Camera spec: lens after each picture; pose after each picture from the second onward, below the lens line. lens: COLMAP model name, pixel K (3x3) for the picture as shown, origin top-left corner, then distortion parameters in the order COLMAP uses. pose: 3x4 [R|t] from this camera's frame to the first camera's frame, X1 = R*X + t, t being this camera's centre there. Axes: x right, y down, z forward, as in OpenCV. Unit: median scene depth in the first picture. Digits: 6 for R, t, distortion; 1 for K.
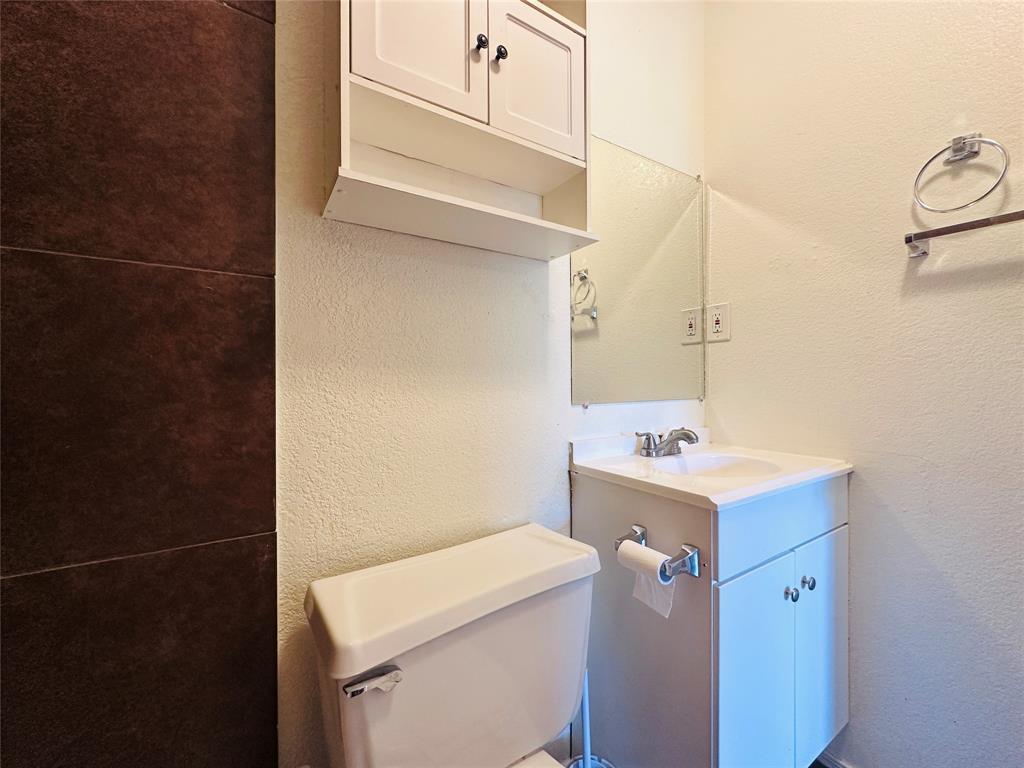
lens RADIAL K [[408.9, 0, 511.5], [0, 408.9, 383.0], [0, 0, 1]] dist [-0.000531, 0.000305]
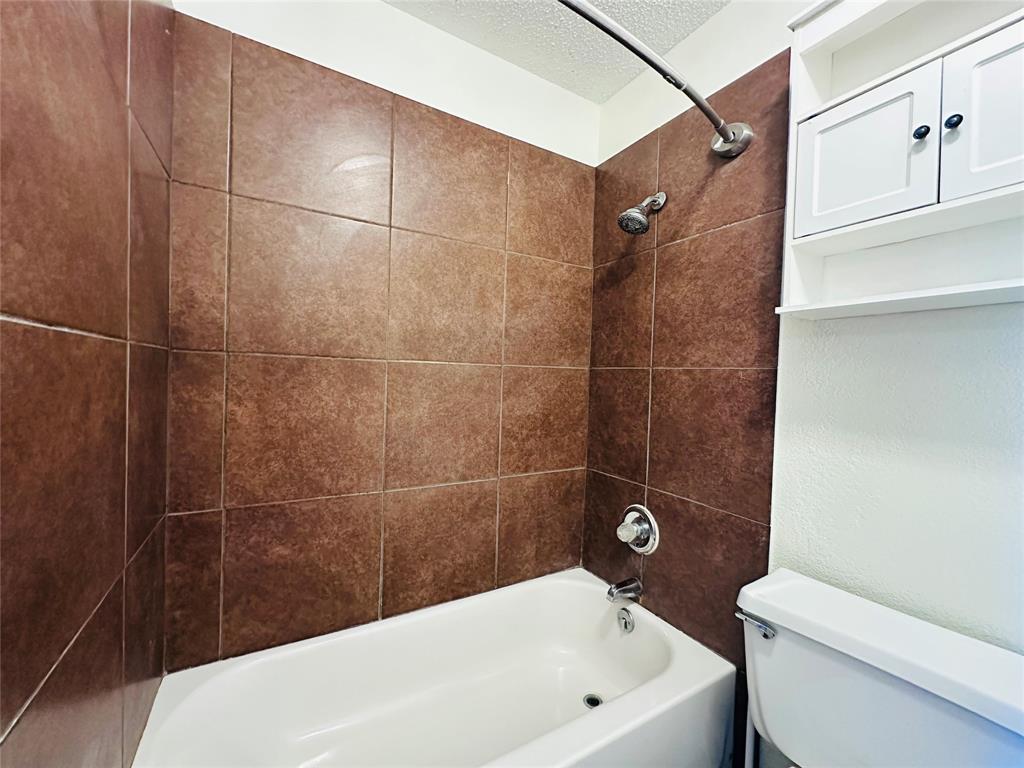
lens RADIAL K [[408.9, 0, 511.5], [0, 408.9, 383.0], [0, 0, 1]] dist [-0.000531, 0.000305]
pose [[-0.038263, 0.019372, -0.999080, 1.137703], [-0.031926, 0.999278, 0.020599, -0.213539], [0.998758, 0.032685, -0.037617, 0.028045]]
